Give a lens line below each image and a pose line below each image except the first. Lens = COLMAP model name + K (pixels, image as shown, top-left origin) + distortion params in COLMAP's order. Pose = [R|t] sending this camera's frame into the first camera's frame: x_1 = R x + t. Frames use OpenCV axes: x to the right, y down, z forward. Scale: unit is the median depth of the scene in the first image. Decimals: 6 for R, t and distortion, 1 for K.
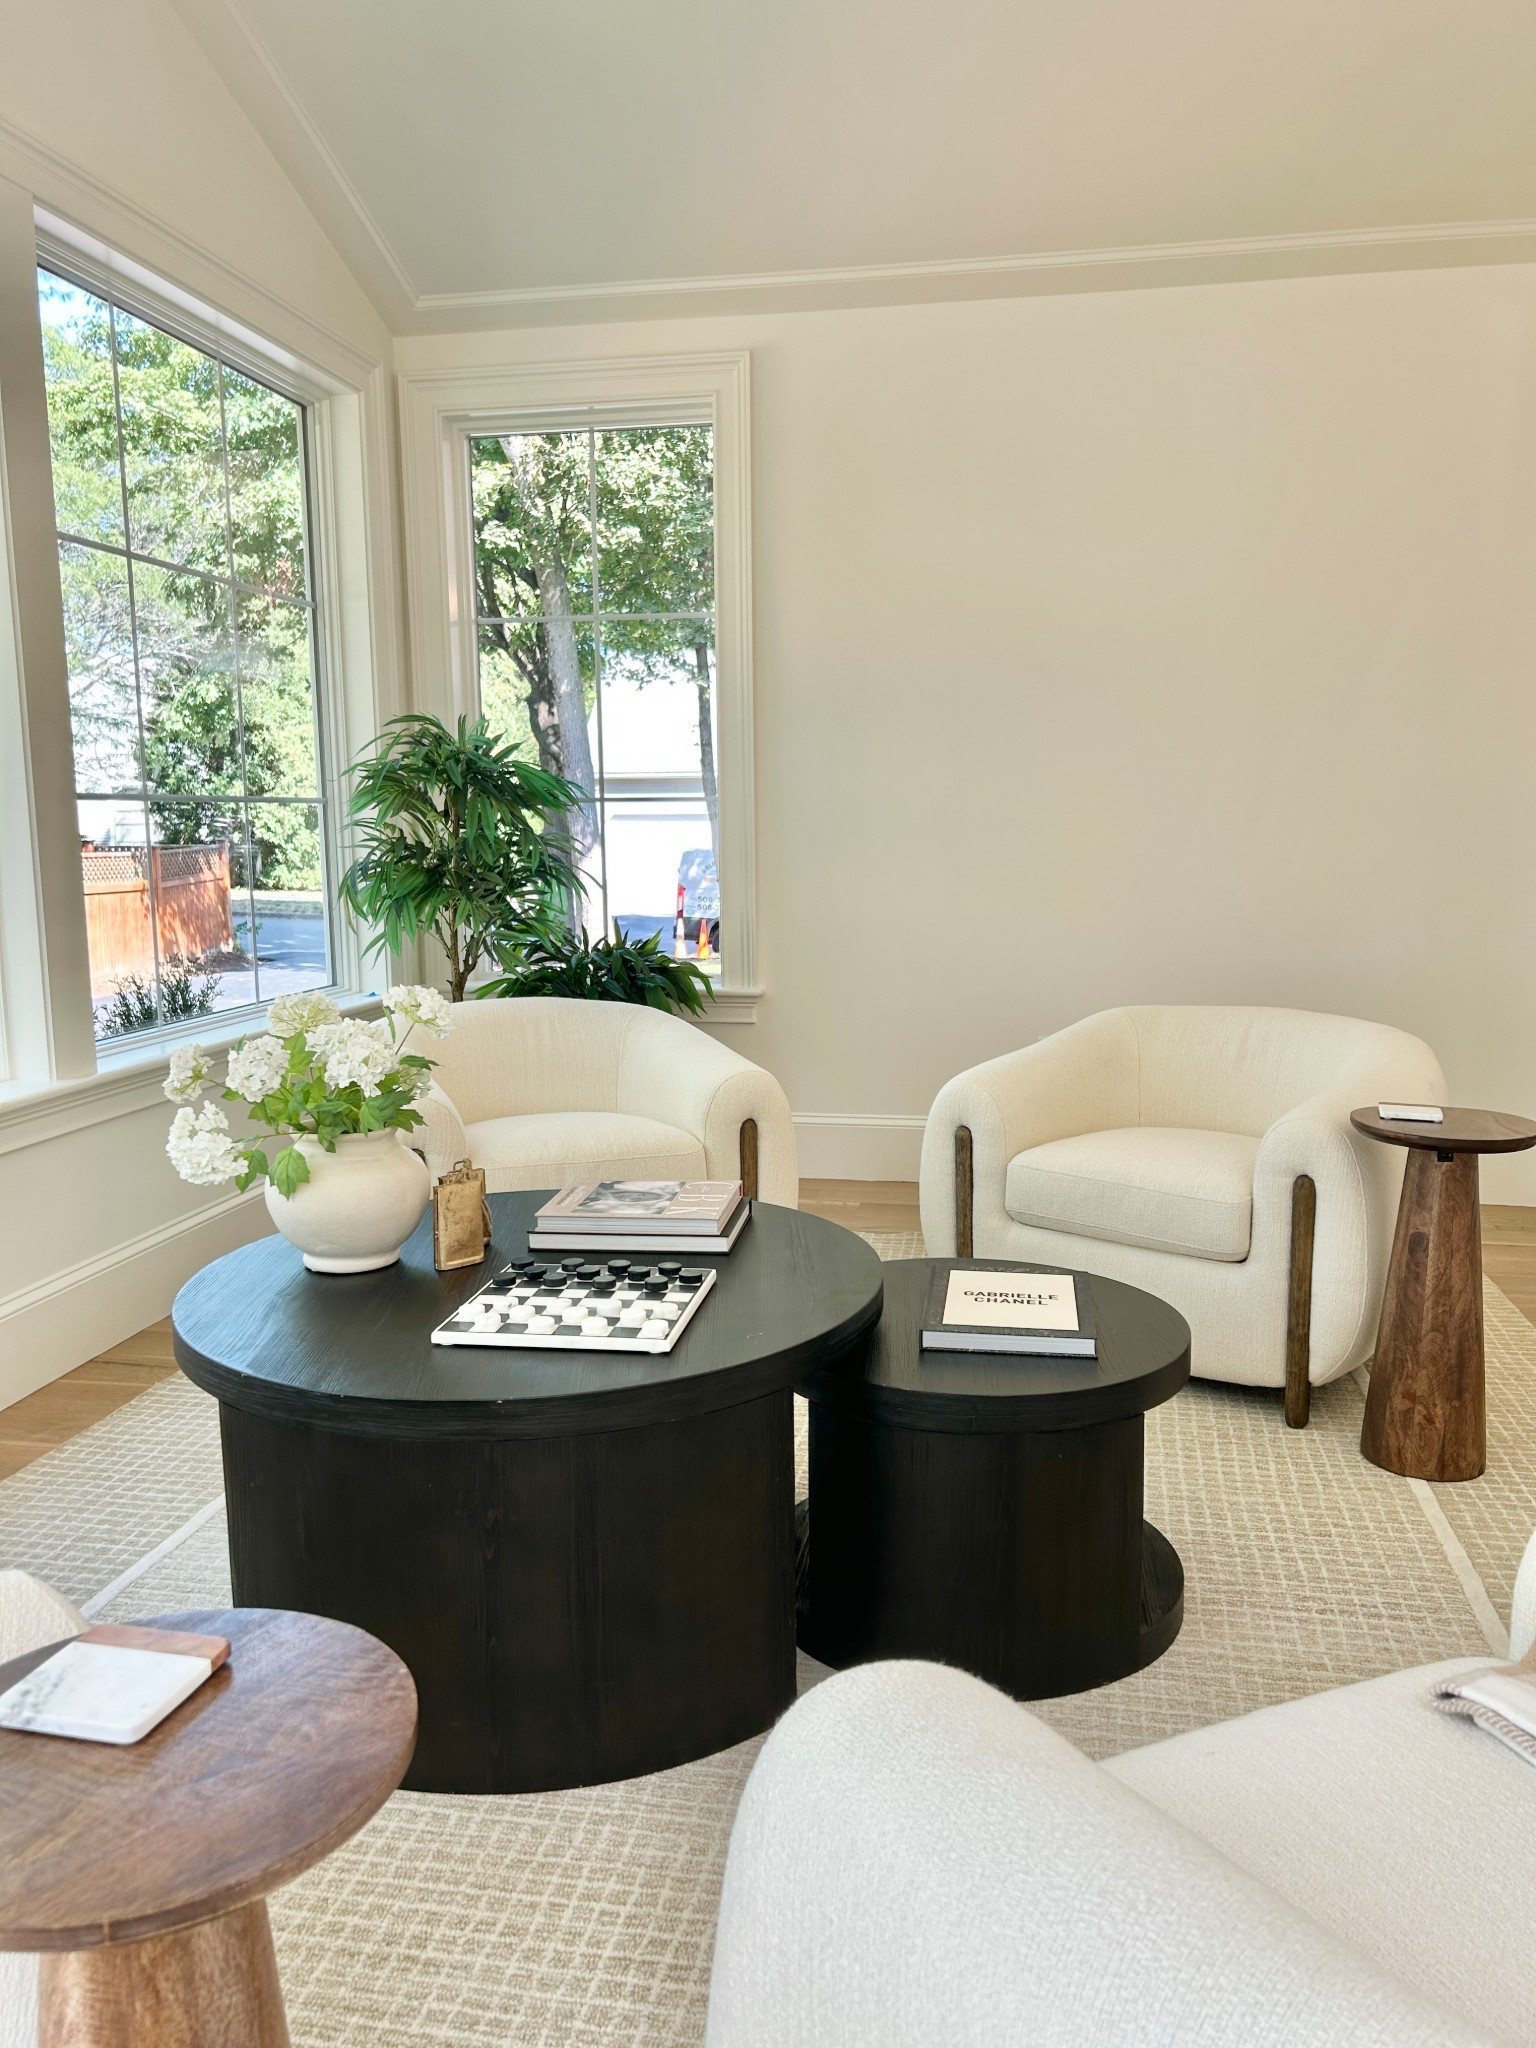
lens RADIAL K [[1515.6, 0, 768.0], [0, 1515.6, 1024.0], [0, 0, 1]] dist [0.044450, -0.058082]
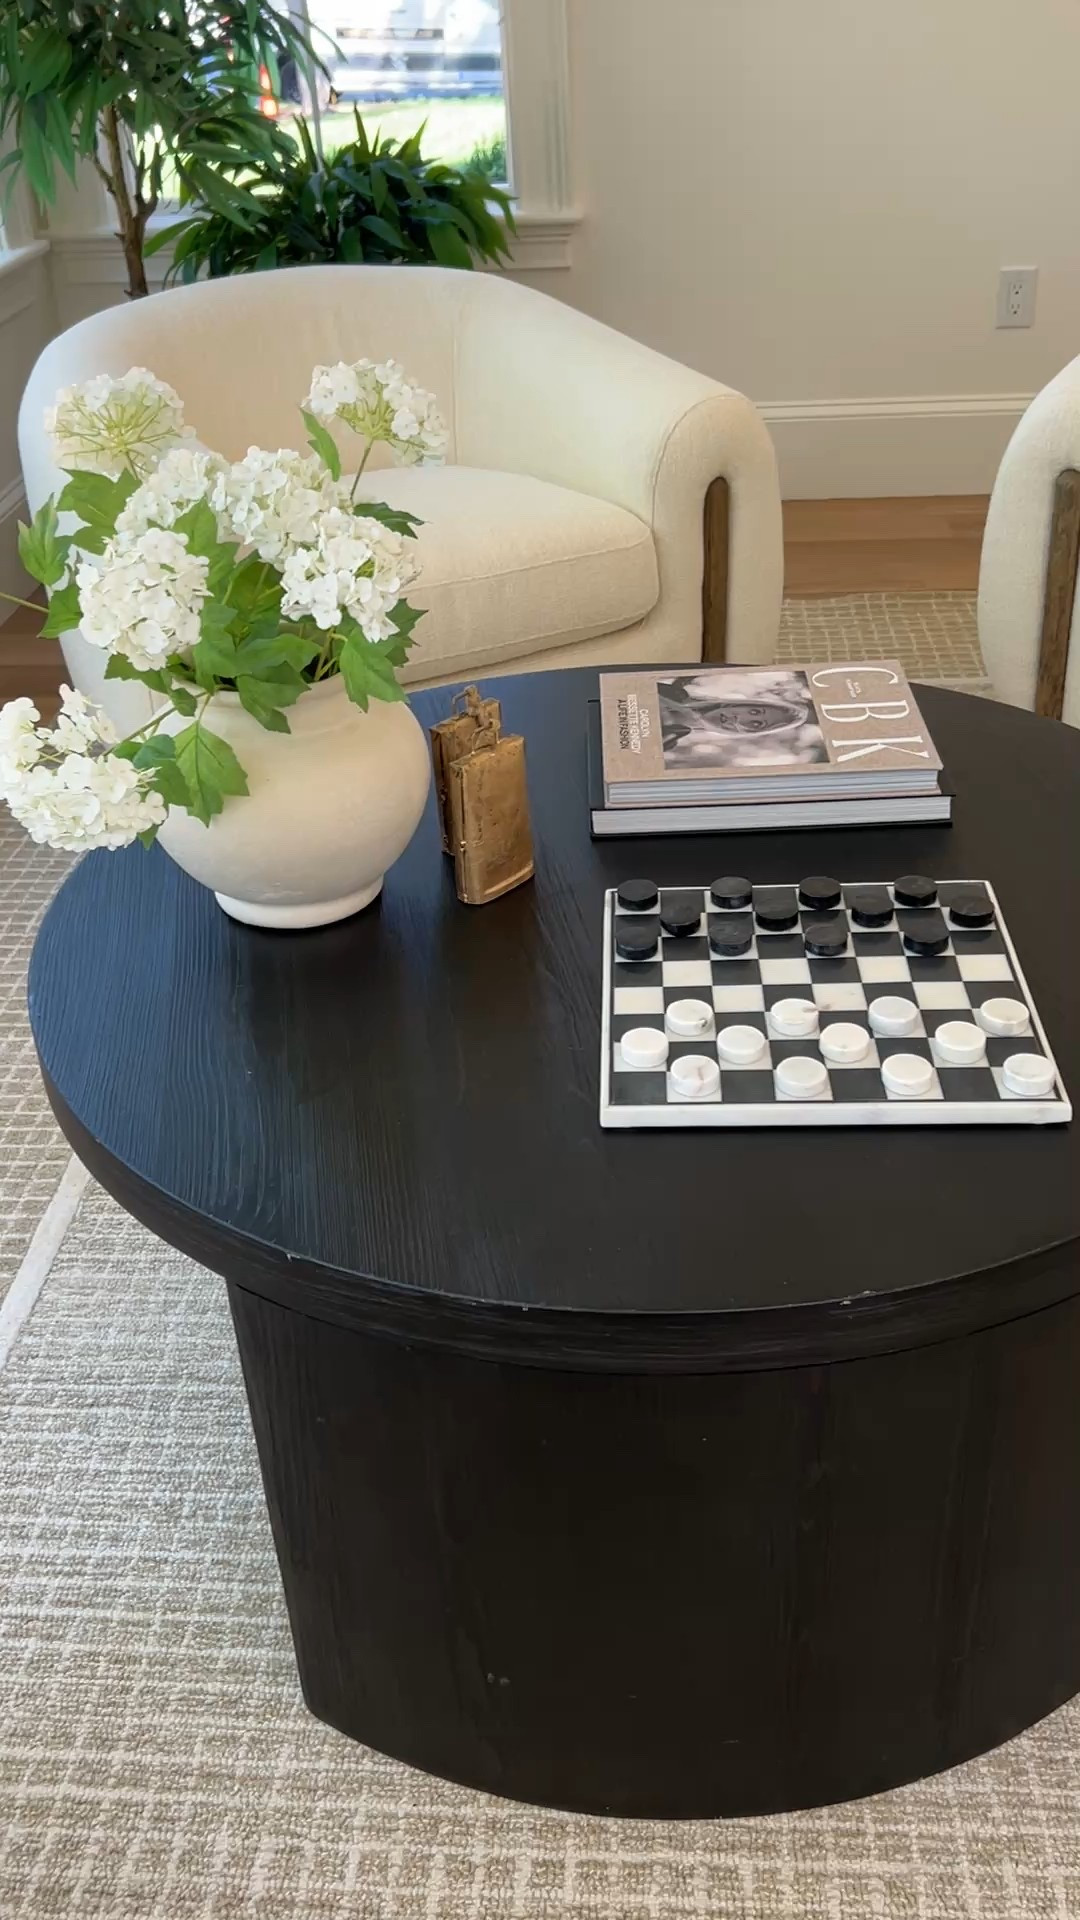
lens RADIAL K [[1774.1, 0, 540.0], [0, 1774.1, 960.0], [0, 0, 1]] dist [0.010859, -0.001620]
pose [[0.993103, -0.085509, 0.080219, -0.265069], [0.046377, 0.914875, 0.401065, -0.086332], [-0.107685, -0.394578, 0.912530, 0.426474]]
